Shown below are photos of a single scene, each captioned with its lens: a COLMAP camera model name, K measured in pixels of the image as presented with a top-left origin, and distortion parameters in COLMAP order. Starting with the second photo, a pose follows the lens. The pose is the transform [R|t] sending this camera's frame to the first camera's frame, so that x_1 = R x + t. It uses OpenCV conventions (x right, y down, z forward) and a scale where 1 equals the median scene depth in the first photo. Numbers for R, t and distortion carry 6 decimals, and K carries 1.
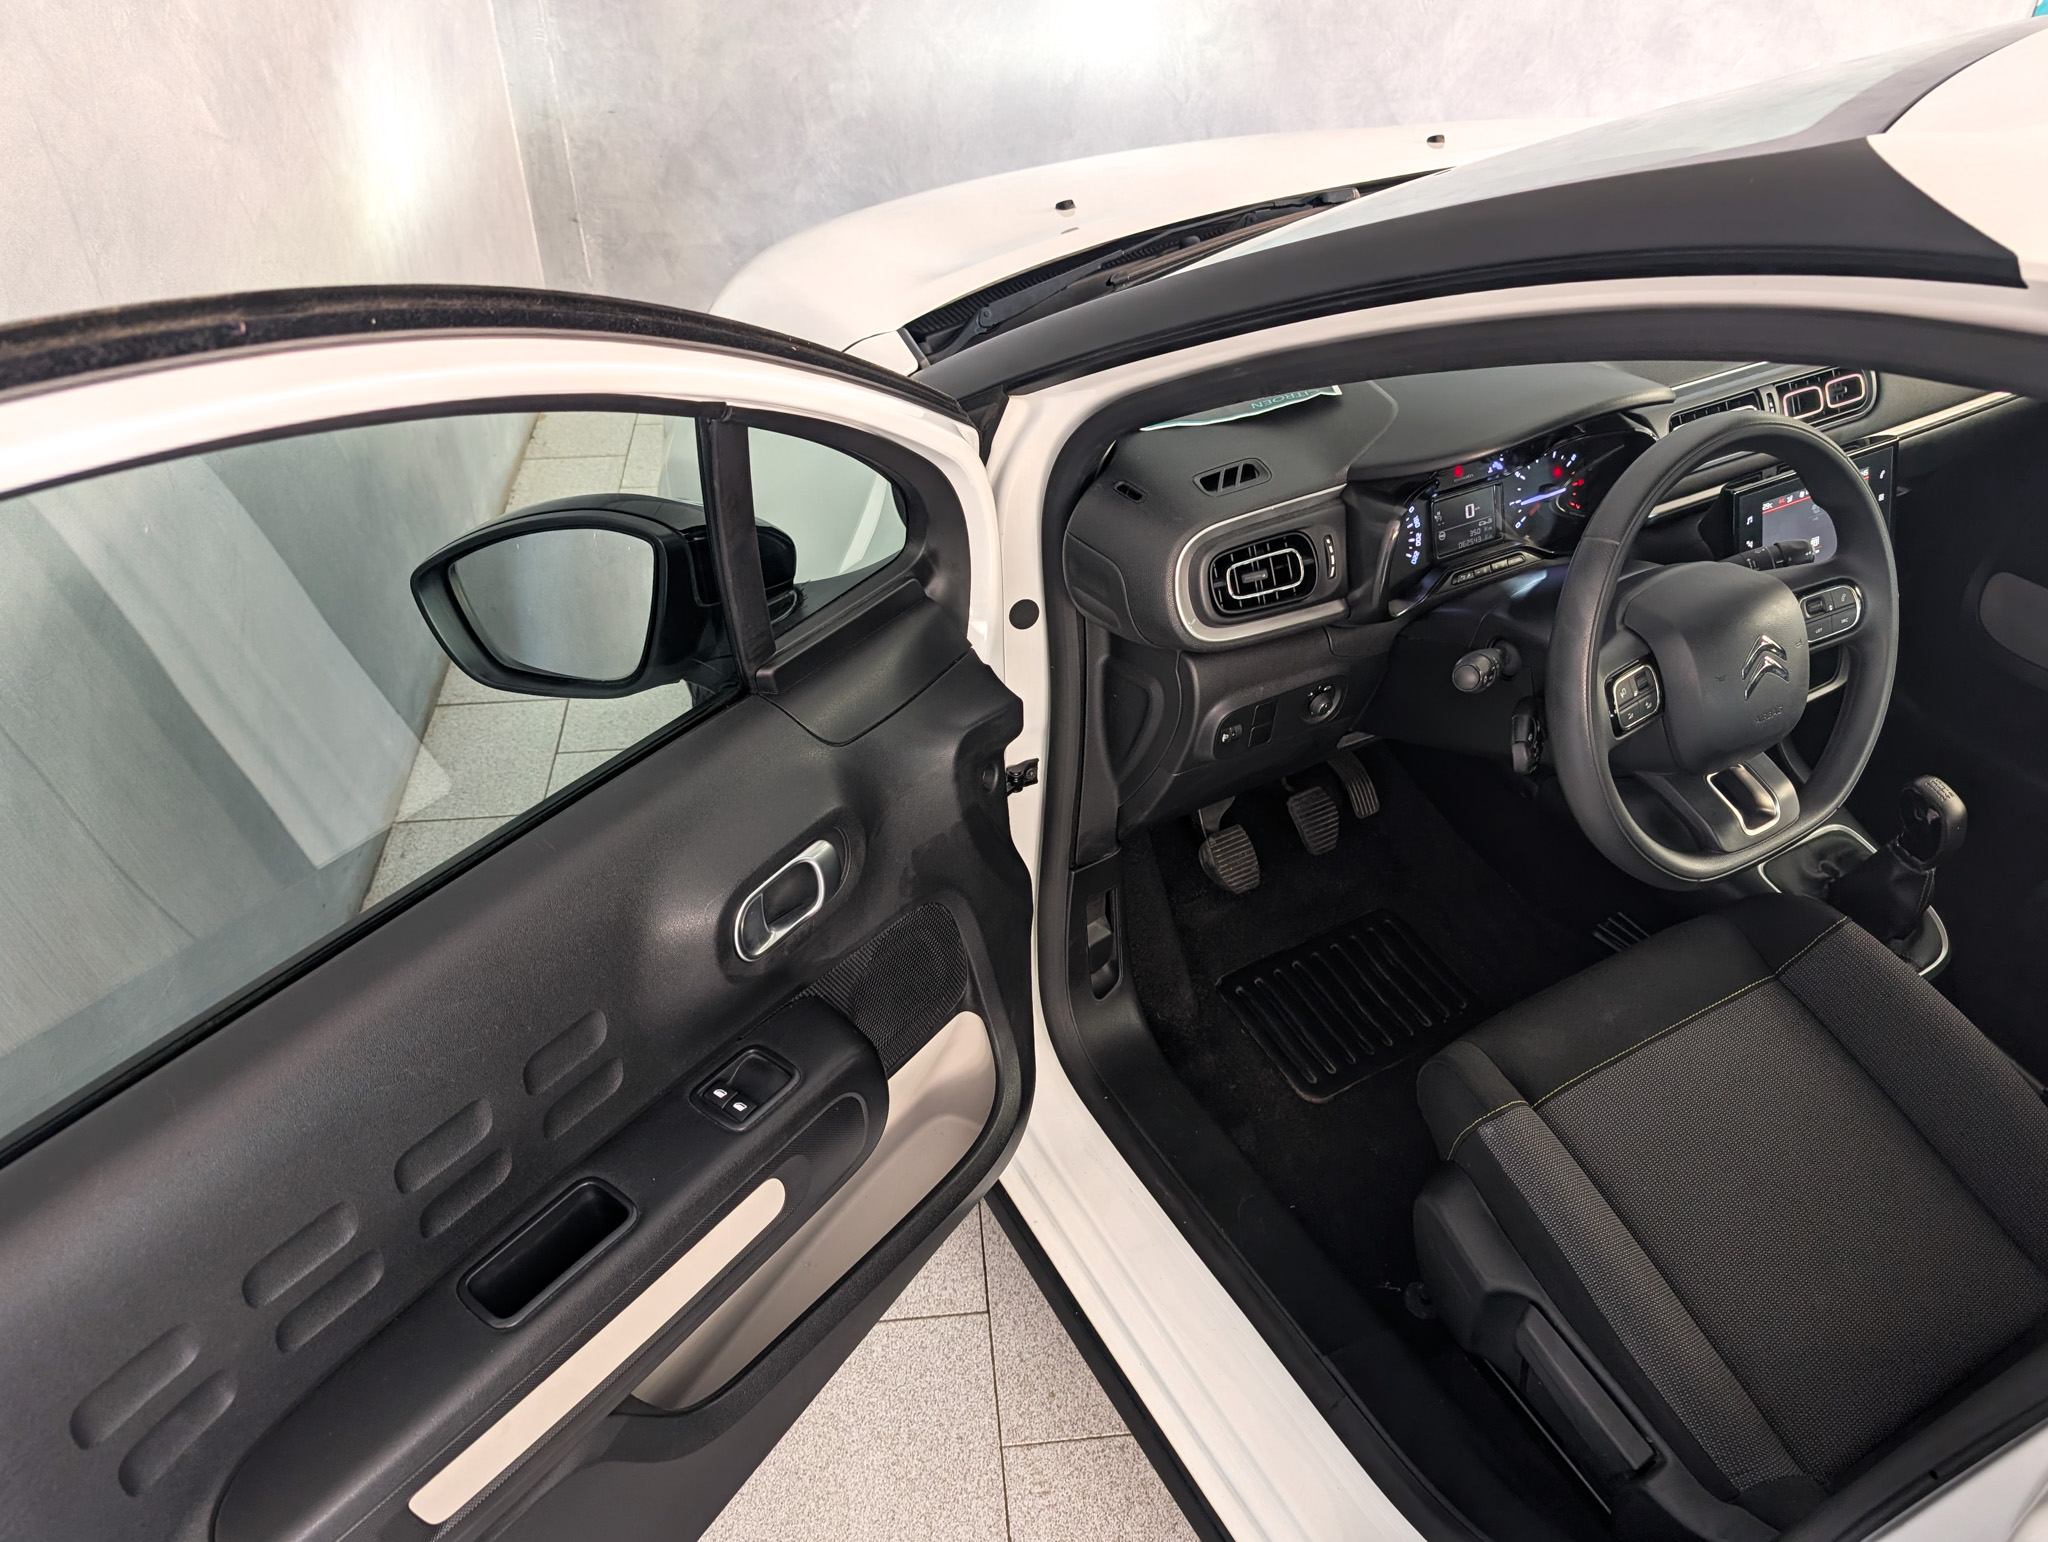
lens RADIAL K [[1434.5, 0, 1024.0], [0, 1434.5, 771.0], [0, 0, 1]] dist [0.004049, 0.000840]
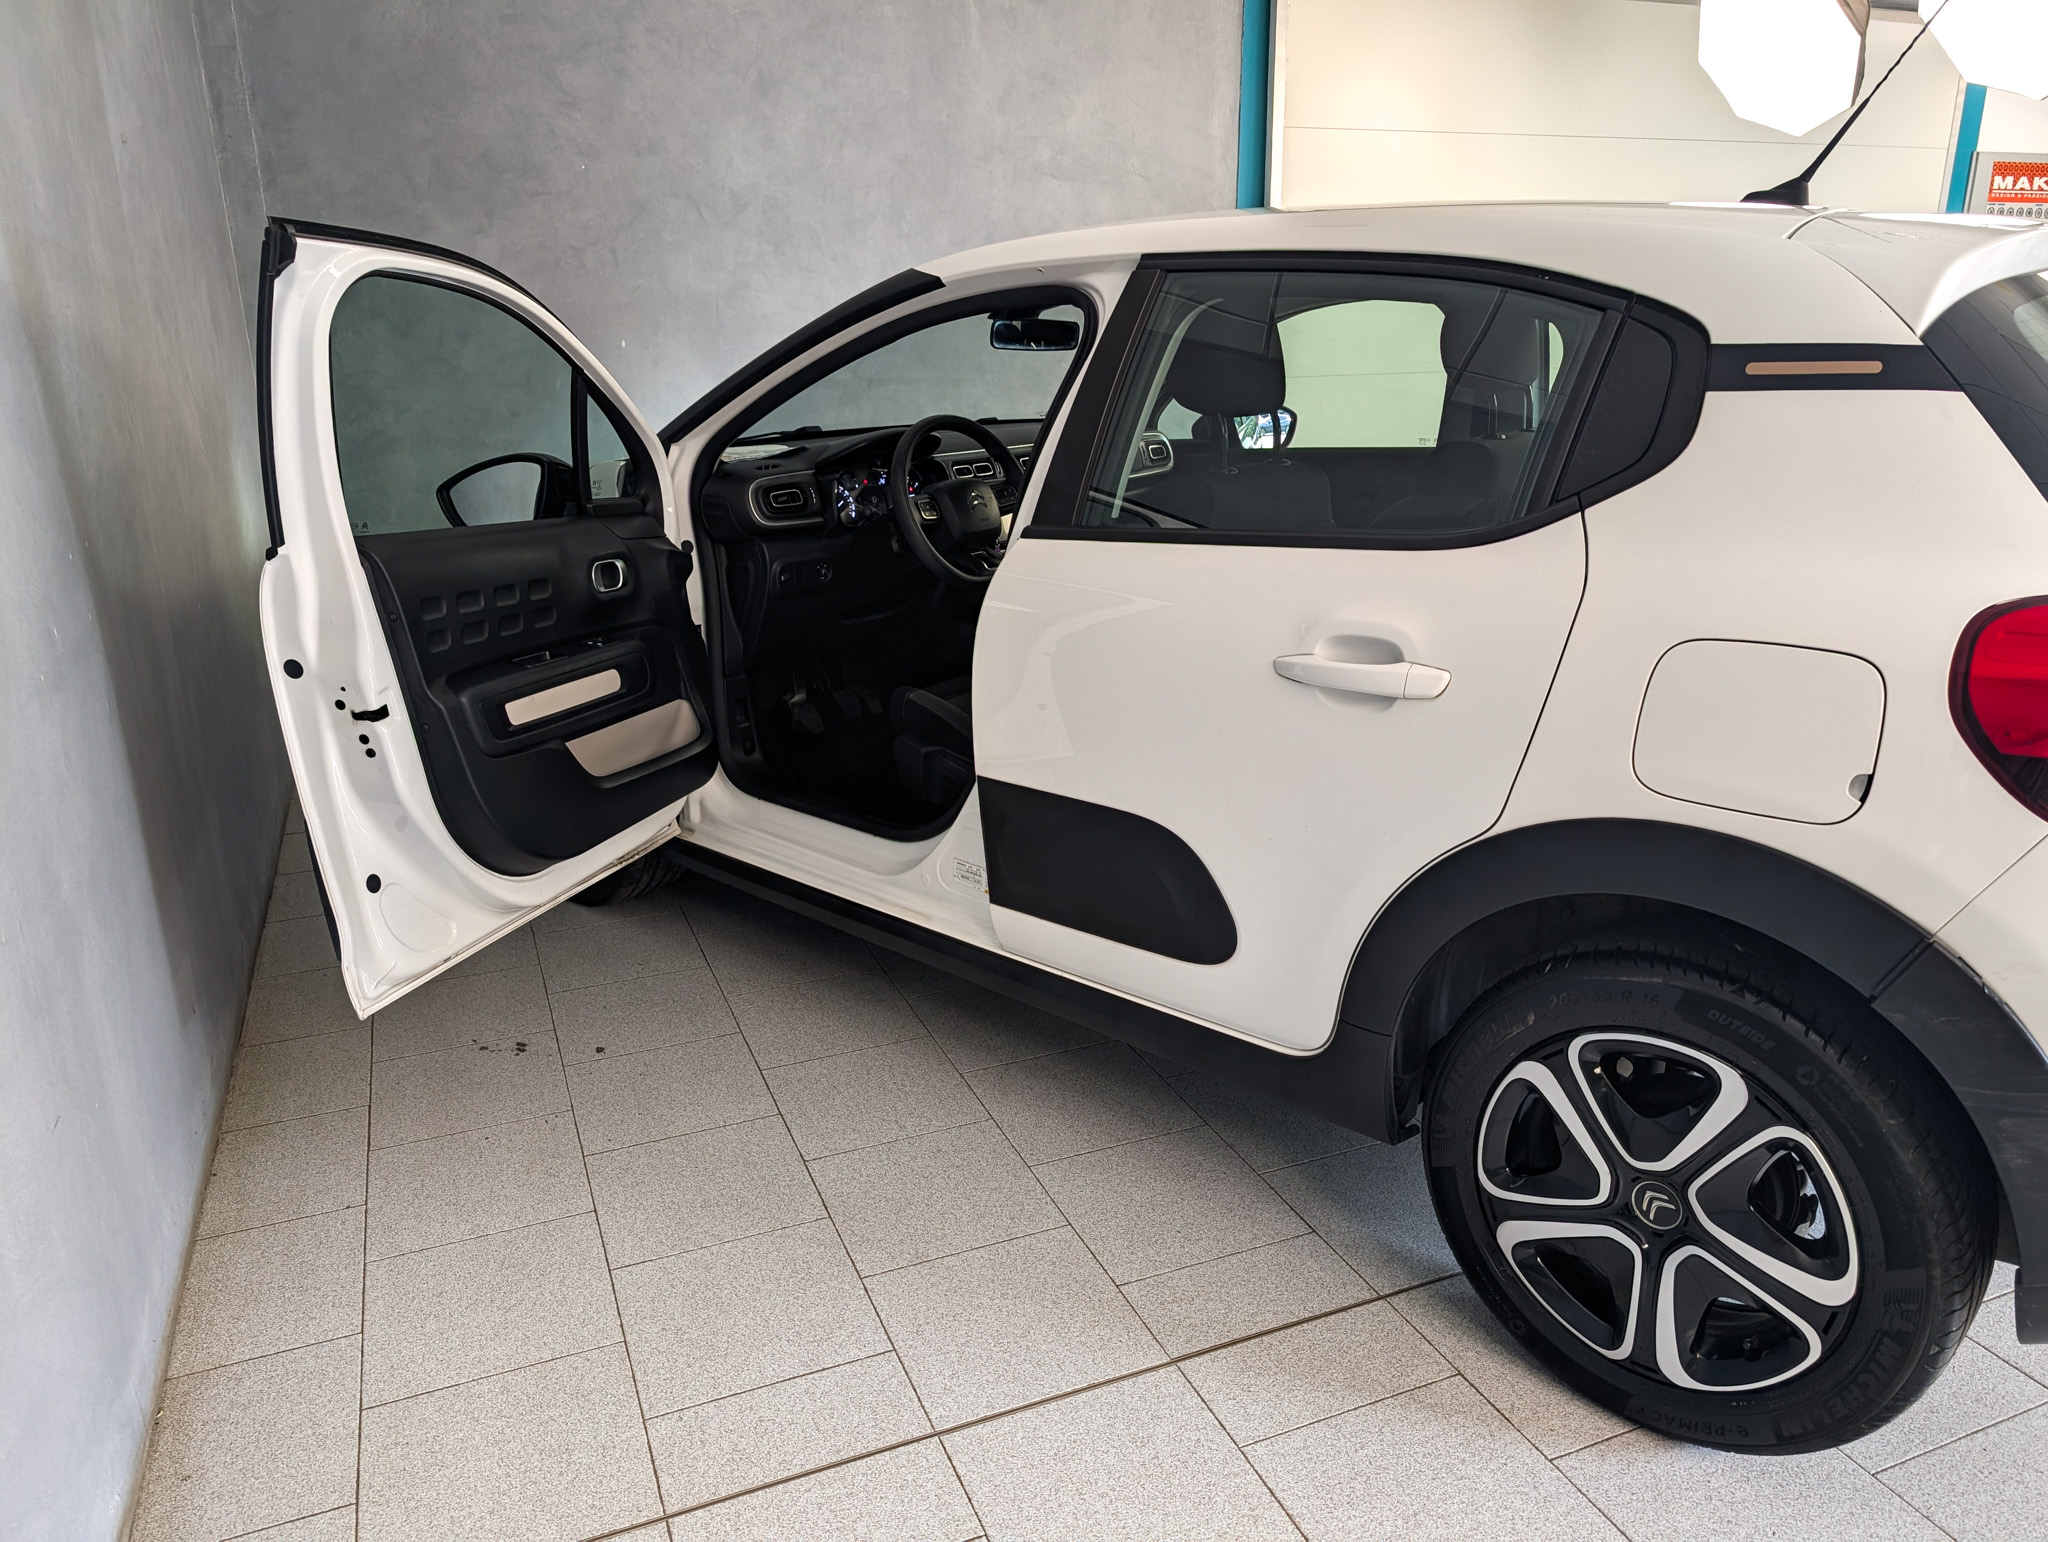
lens RADIAL K [[1434.5, 0, 1024.0], [0, 1434.5, 771.0], [0, 0, 1]] dist [0.004049, 0.000840]
pose [[0.957754, -0.109160, 0.266067, -0.145958], [0.192238, 0.931102, -0.309989, 1.133699], [-0.213898, 0.348042, 0.912751, -1.163598]]
